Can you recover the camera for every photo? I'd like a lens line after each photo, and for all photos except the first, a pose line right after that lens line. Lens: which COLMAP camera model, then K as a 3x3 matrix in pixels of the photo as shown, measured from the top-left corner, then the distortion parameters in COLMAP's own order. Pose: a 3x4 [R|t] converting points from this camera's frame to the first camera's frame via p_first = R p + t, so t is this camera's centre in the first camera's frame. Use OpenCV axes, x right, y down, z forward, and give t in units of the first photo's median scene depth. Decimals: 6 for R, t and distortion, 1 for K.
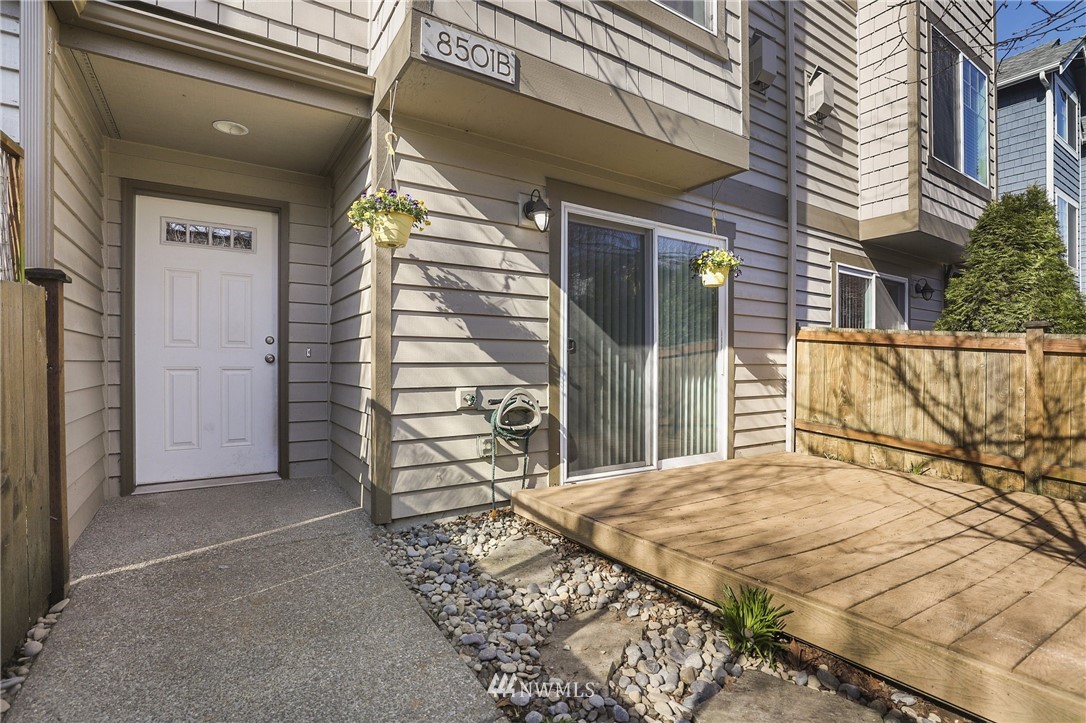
lens RADIAL K [[505.4, 0, 544.9], [0, 505.4, 364.1], [0, 0, 1]] dist [-0.003500, 0.001208]
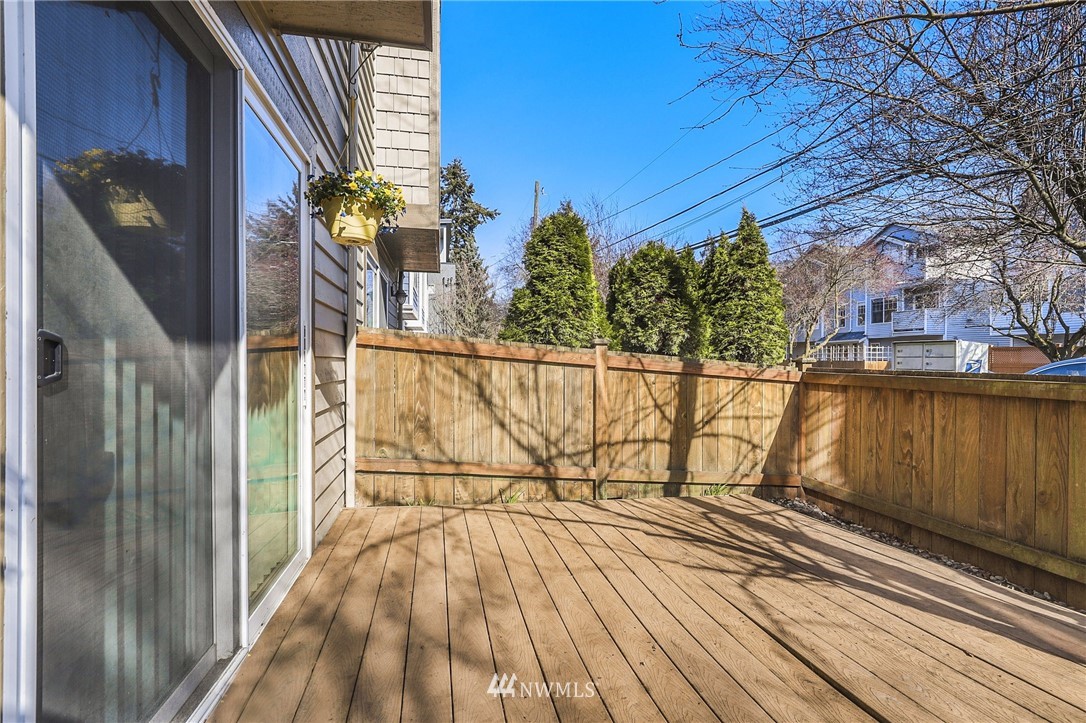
lens RADIAL K [[505.4, 0, 544.6], [0, 505.4, 364.2], [0, 0, 1]] dist [-0.003500, 0.001208]
pose [[0.361808, -0.008131, 0.932217, -0.073302], [-0.003698, 0.999942, 0.010157, -0.036355], [-0.932245, -0.007122, 0.361757, 0.626667]]
